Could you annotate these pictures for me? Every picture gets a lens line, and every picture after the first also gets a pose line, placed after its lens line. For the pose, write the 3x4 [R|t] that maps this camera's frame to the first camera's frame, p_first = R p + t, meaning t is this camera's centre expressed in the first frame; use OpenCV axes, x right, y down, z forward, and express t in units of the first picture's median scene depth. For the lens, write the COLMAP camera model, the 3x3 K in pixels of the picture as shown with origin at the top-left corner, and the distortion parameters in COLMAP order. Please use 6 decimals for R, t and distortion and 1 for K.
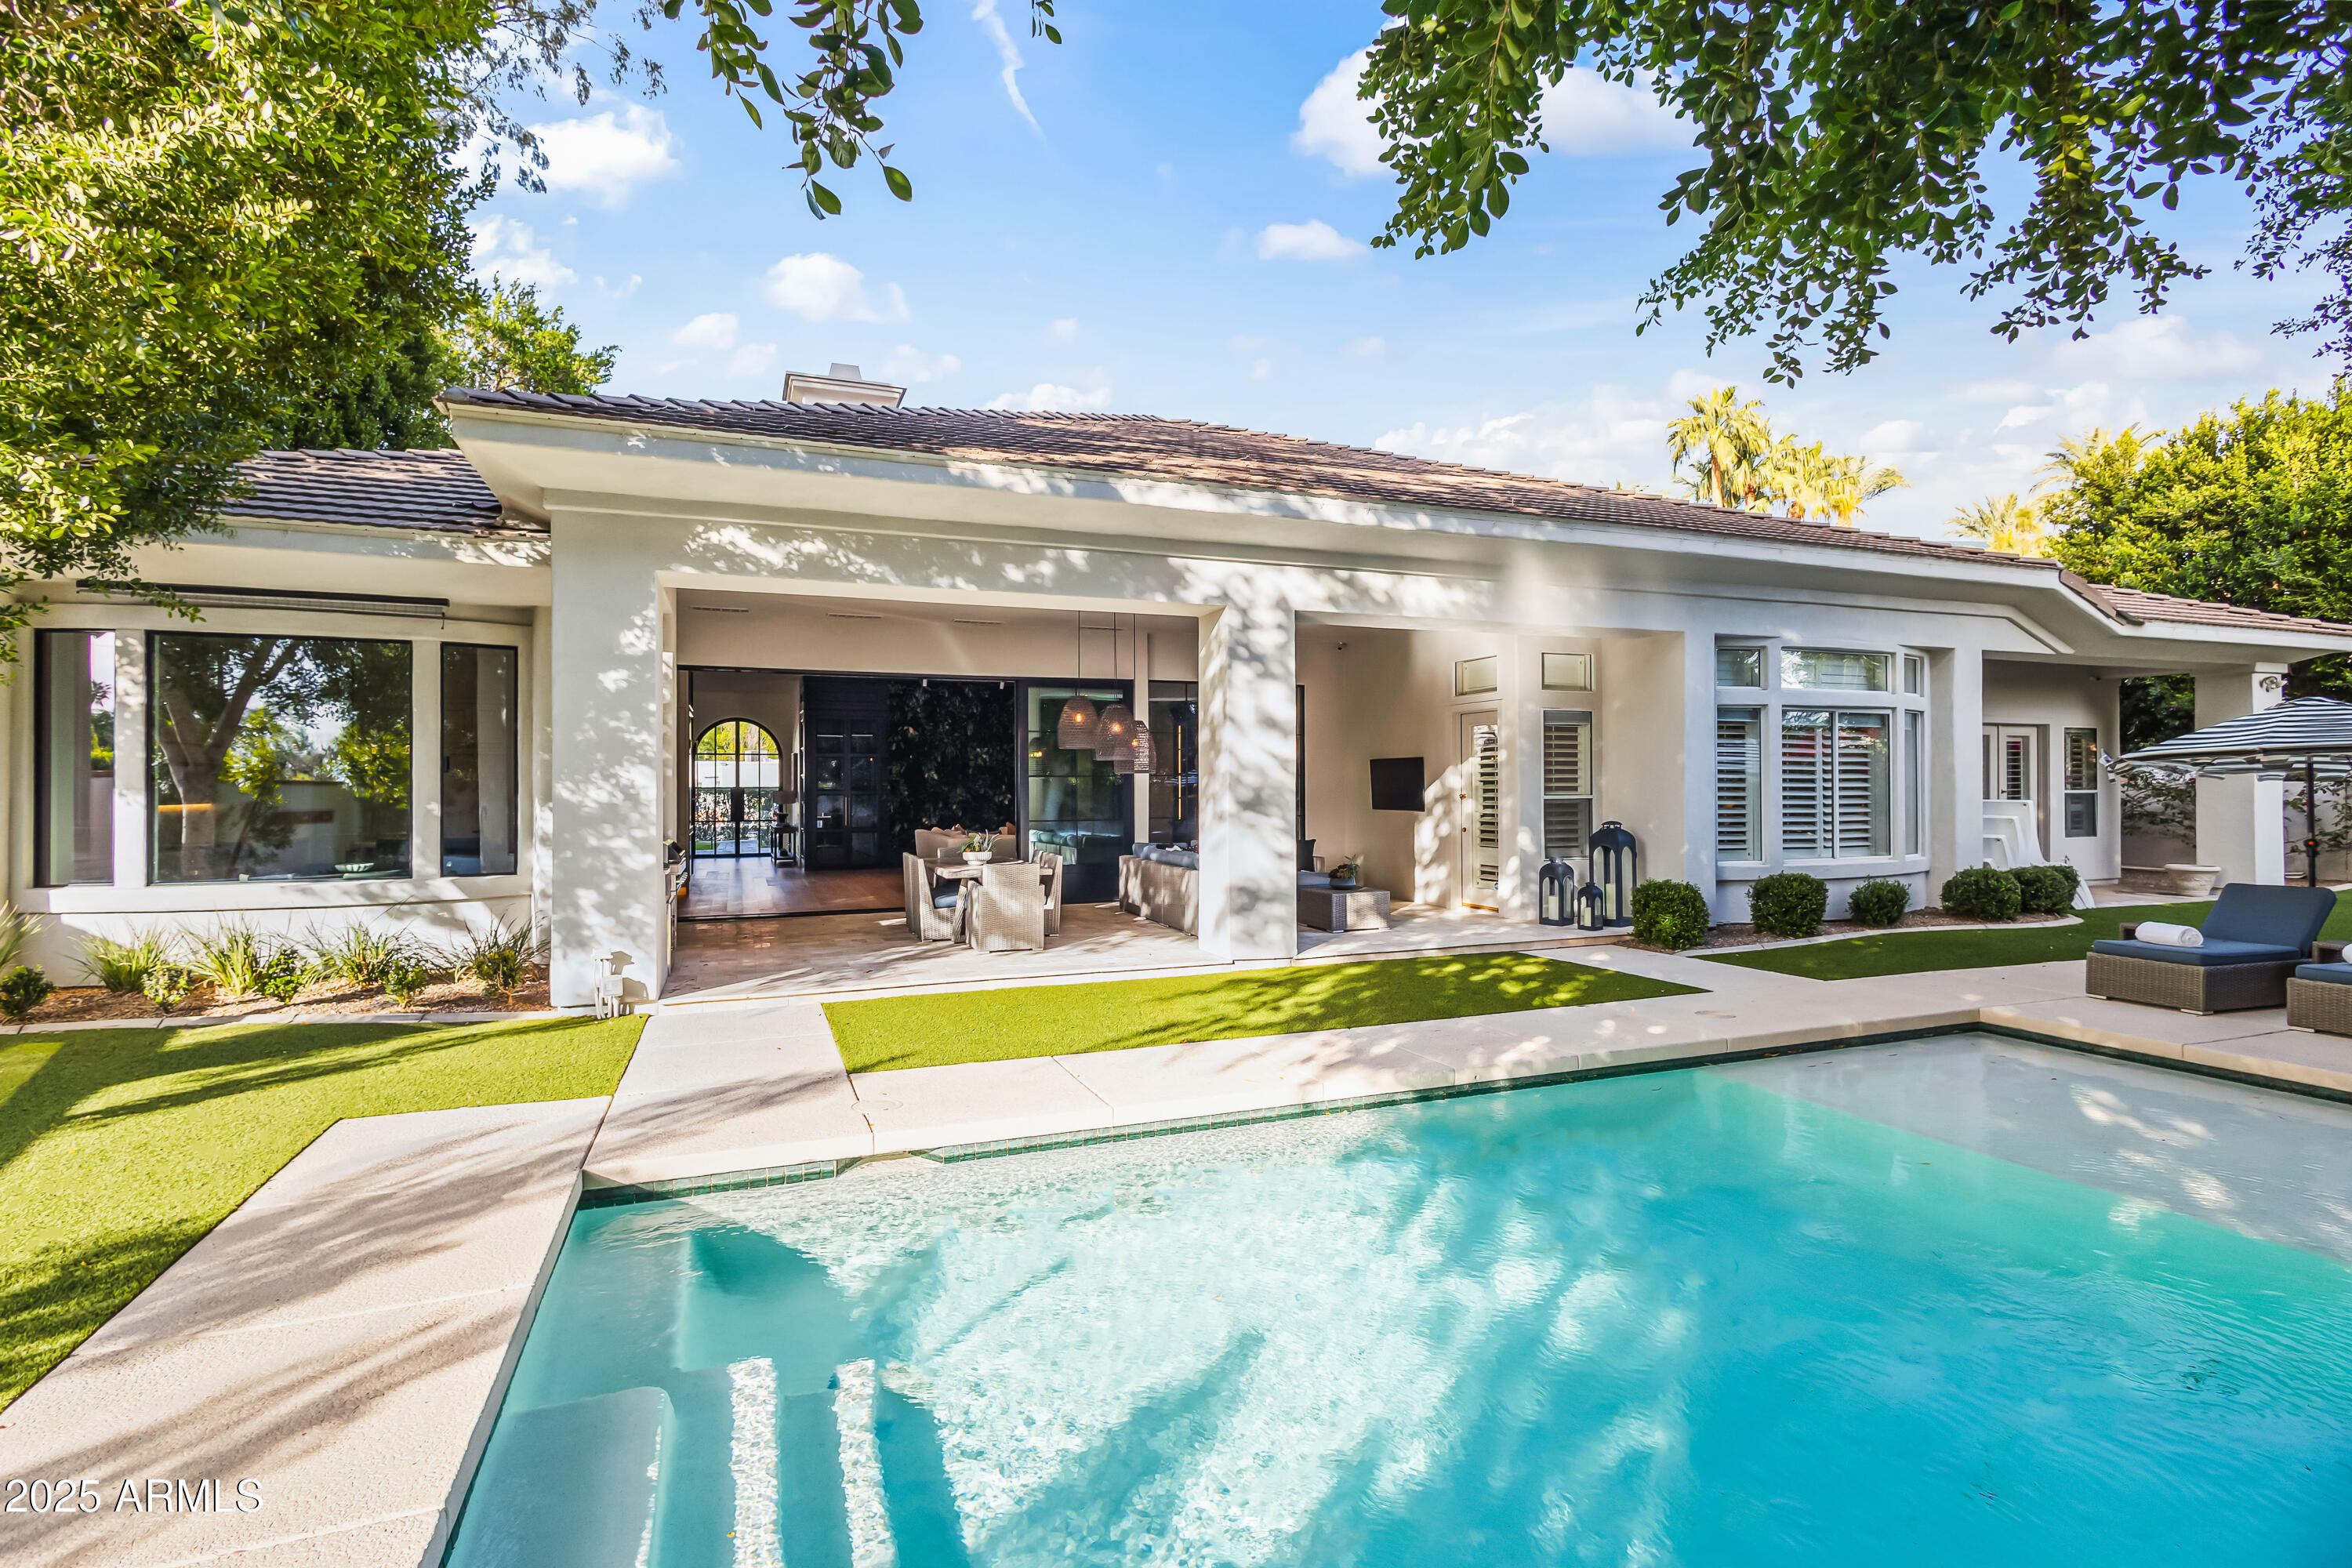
lens RADIAL K [[1099.6, 0, 1176.0], [0, 1099.6, 784.0], [0, 0, 1]] dist [0.014005, -0.001274]
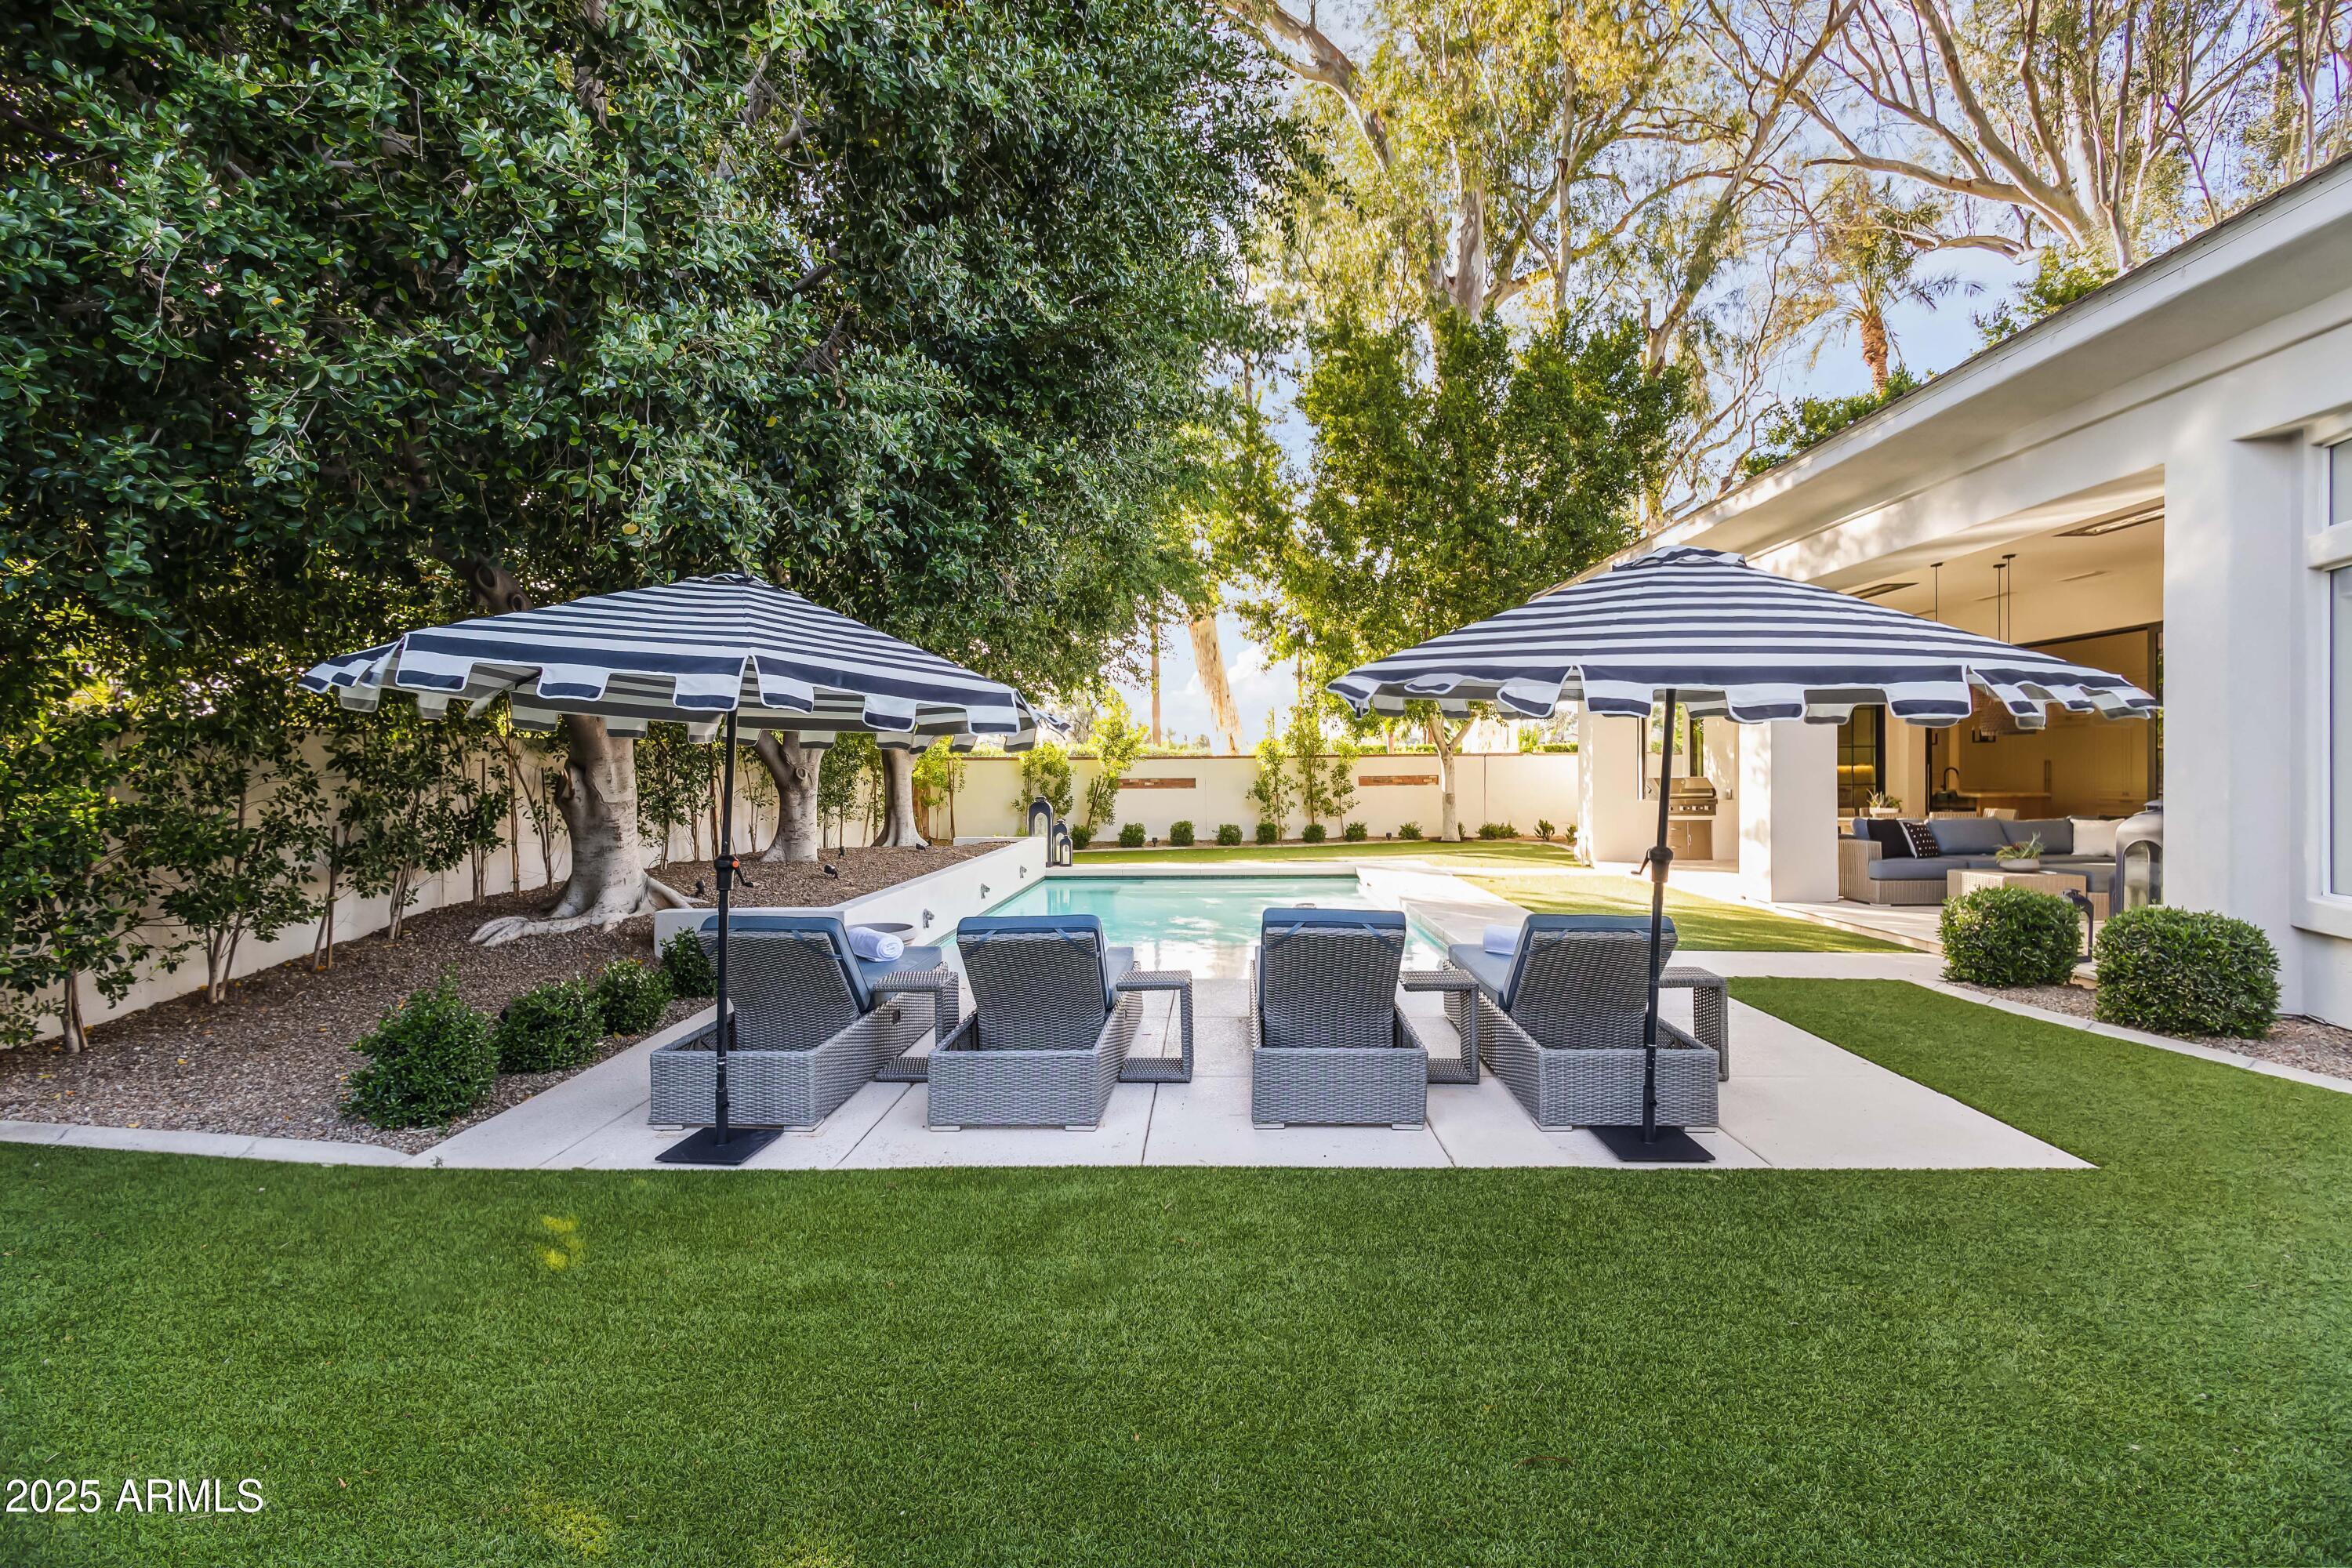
lens RADIAL K [[1099.6, 0, 1176.0], [0, 1099.6, 784.0], [0, 0, 1]] dist [0.014005, -0.001274]
pose [[-0.404890, 0.016346, -0.914219, 1.205913], [0.013842, 0.999835, 0.011746, 0.014034], [0.914261, -0.007898, -0.405049, 0.793559]]
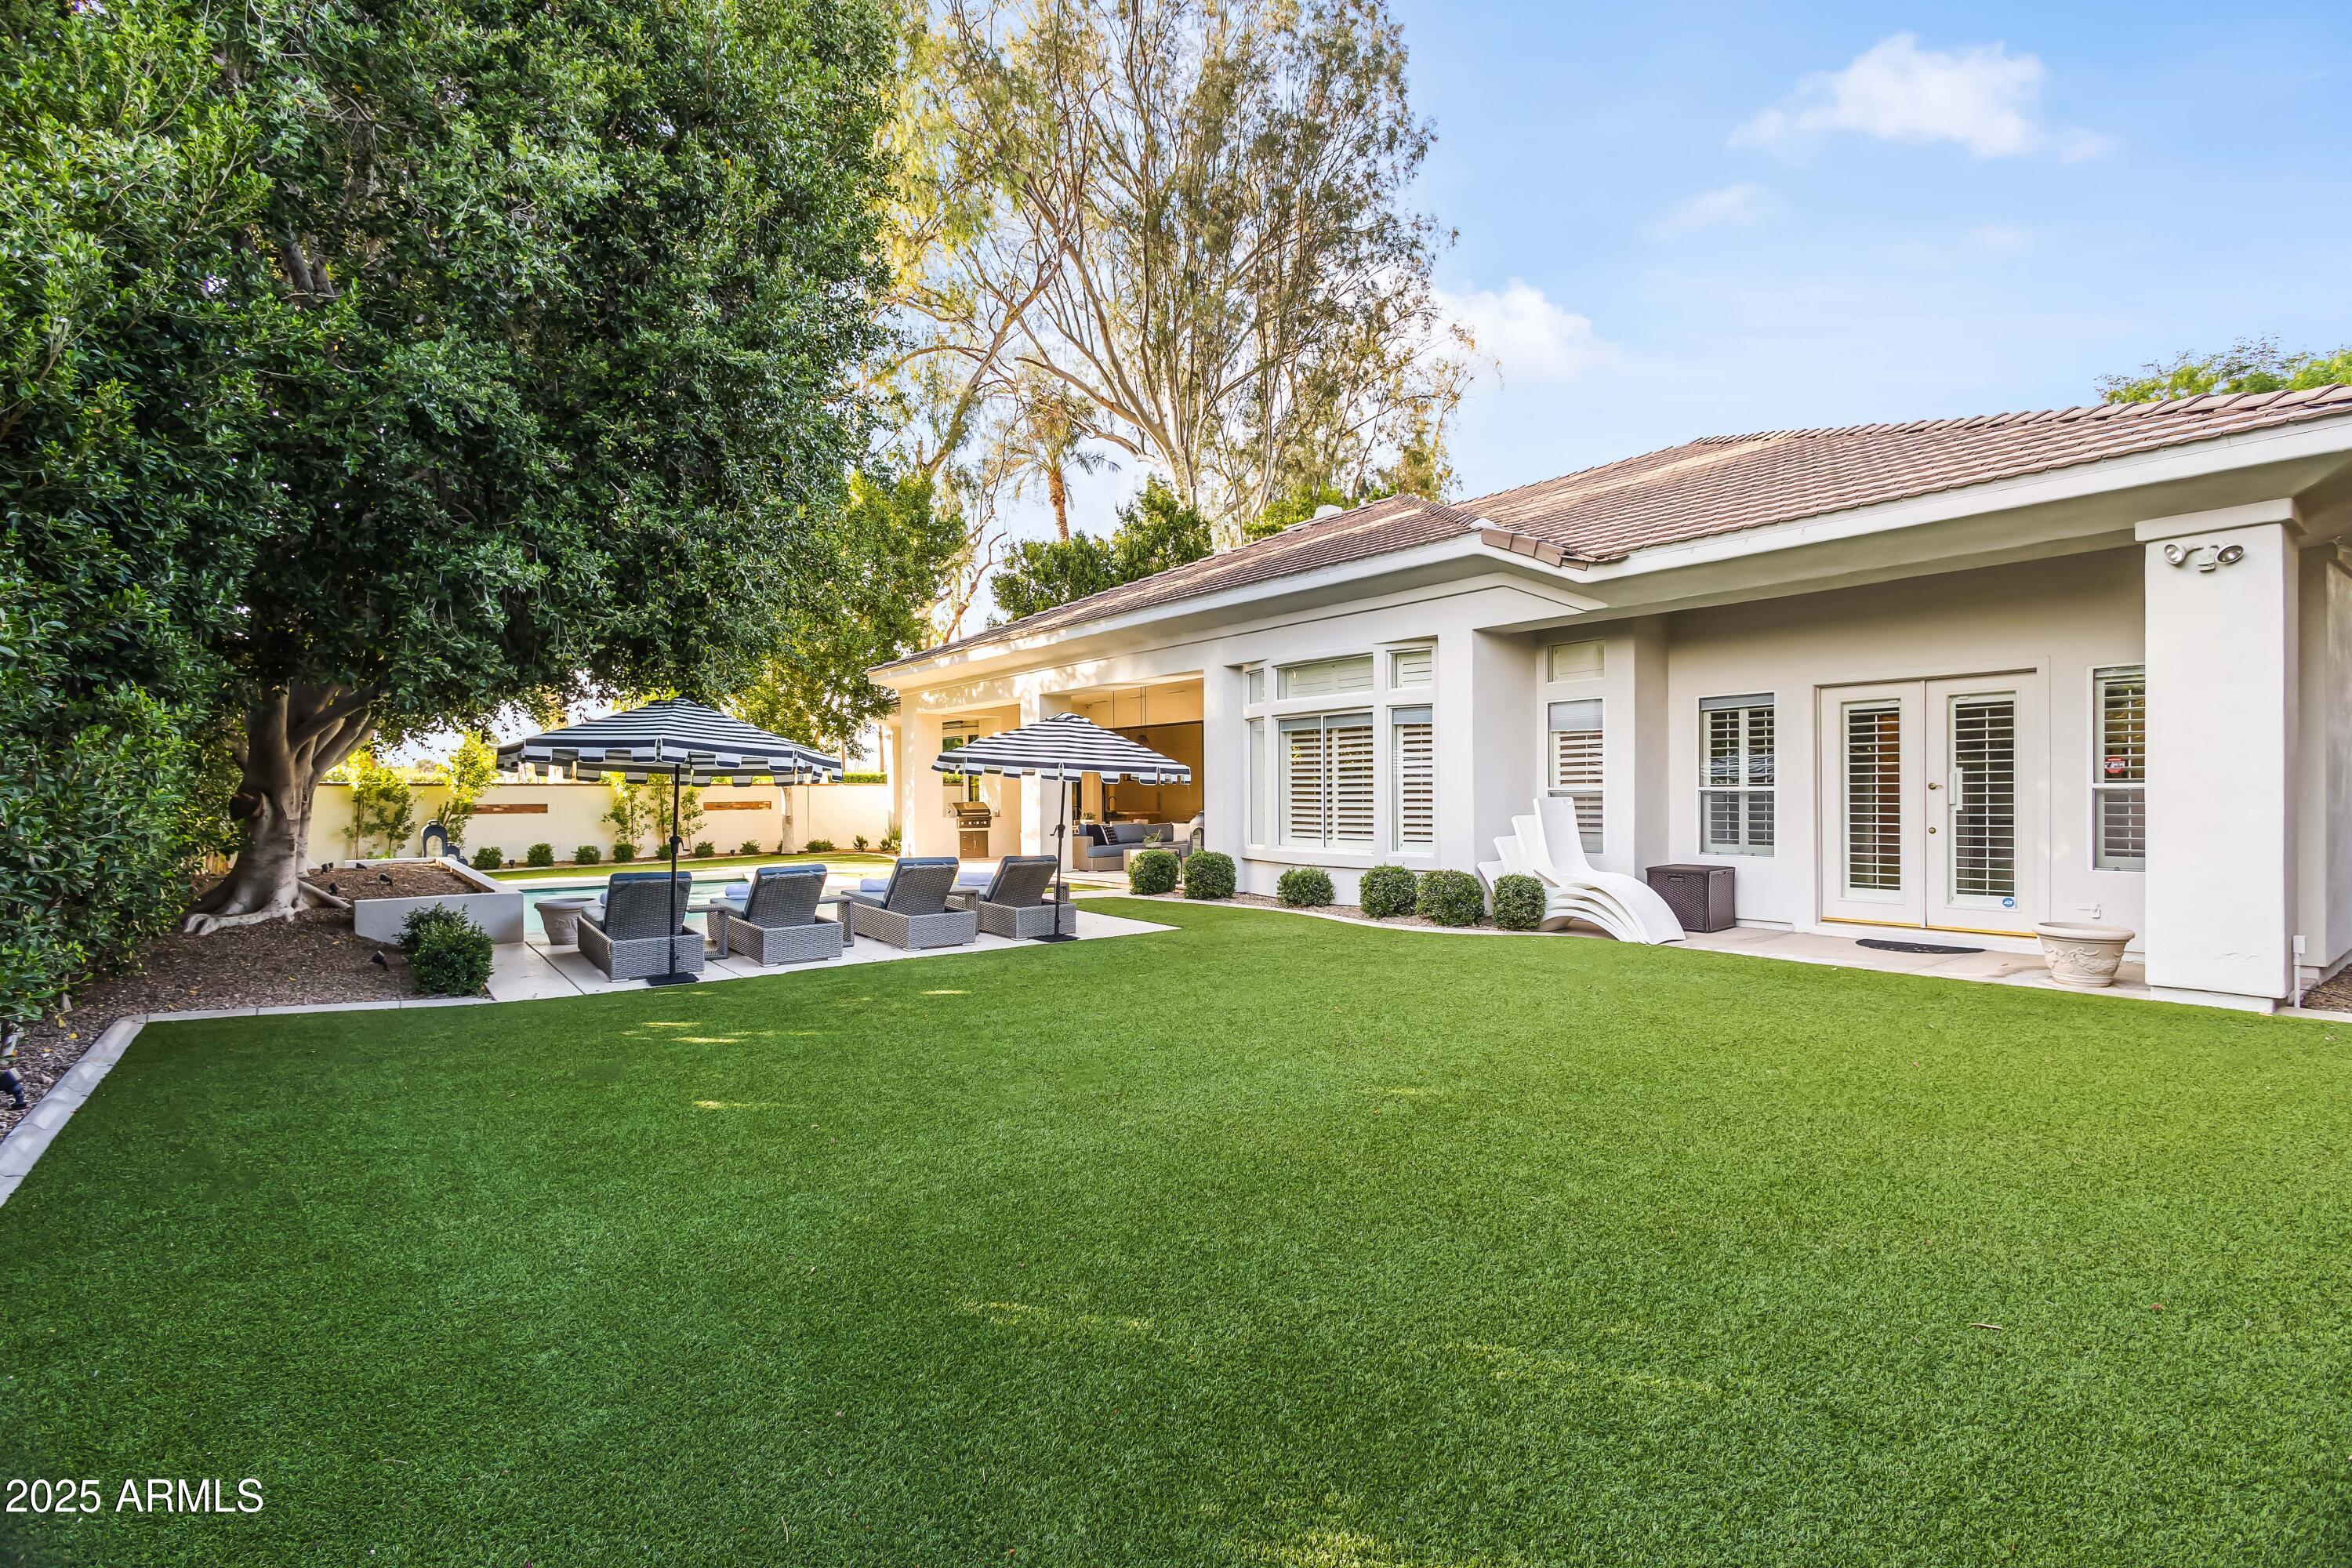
lens RADIAL K [[1099.6, 0, 1176.0], [0, 1099.6, 784.0], [0, 0, 1]] dist [0.014005, -0.001274]
pose [[0.268605, -0.007440, -0.963222, 1.817466], [0.009896, 0.999939, -0.004964, 0.010623], [0.963200, -0.008198, 0.268662, 0.616007]]
